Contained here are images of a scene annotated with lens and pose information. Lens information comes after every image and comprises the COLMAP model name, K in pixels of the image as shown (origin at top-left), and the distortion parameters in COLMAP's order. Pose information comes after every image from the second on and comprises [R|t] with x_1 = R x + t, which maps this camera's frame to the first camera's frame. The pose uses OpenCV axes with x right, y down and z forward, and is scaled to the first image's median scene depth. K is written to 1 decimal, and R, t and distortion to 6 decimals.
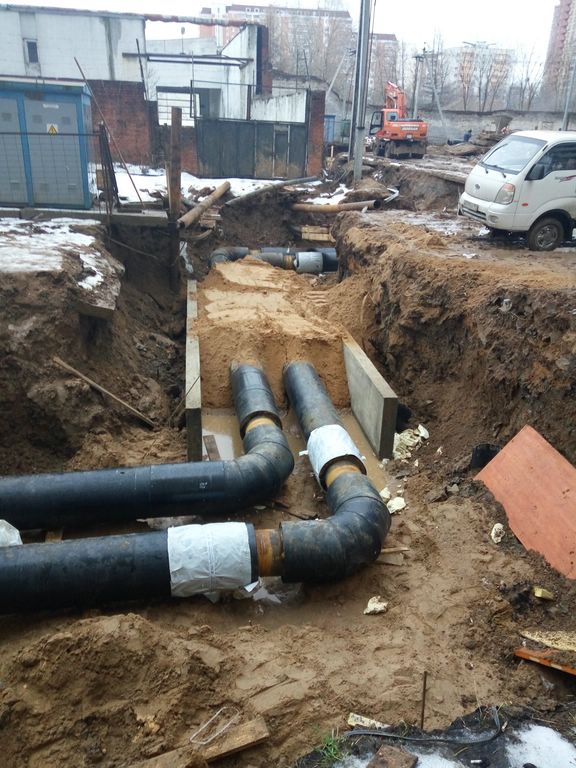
lens RADIAL K [[593.0, 0, 288.0], [0, 593.0, 384.0], [0, 0, 1]] dist [0.087936, -0.117561]
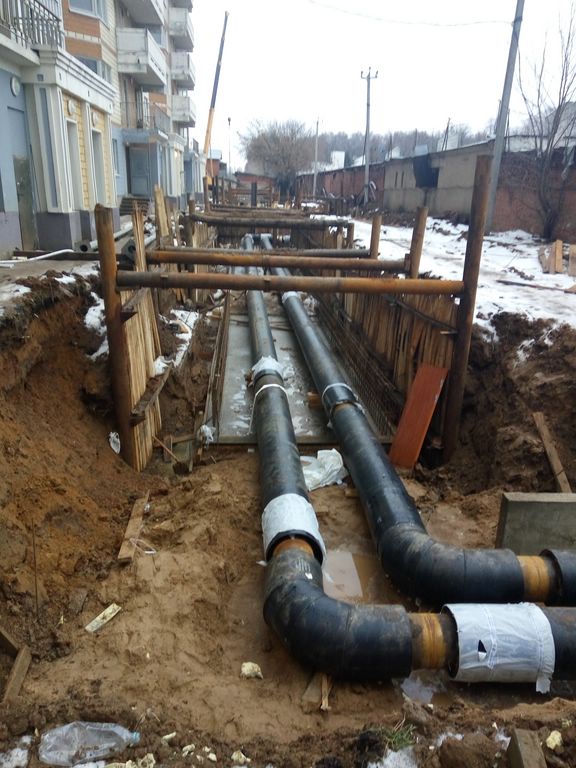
lens RADIAL K [[593.0, 0, 288.0], [0, 593.0, 384.0], [0, 0, 1]] dist [0.087936, -0.117561]
pose [[-0.082481, 0.284944, -0.954989, 0.510392], [-0.411331, 0.863092, 0.293050, -0.175447], [0.907746, 0.416988, 0.046017, 0.455050]]
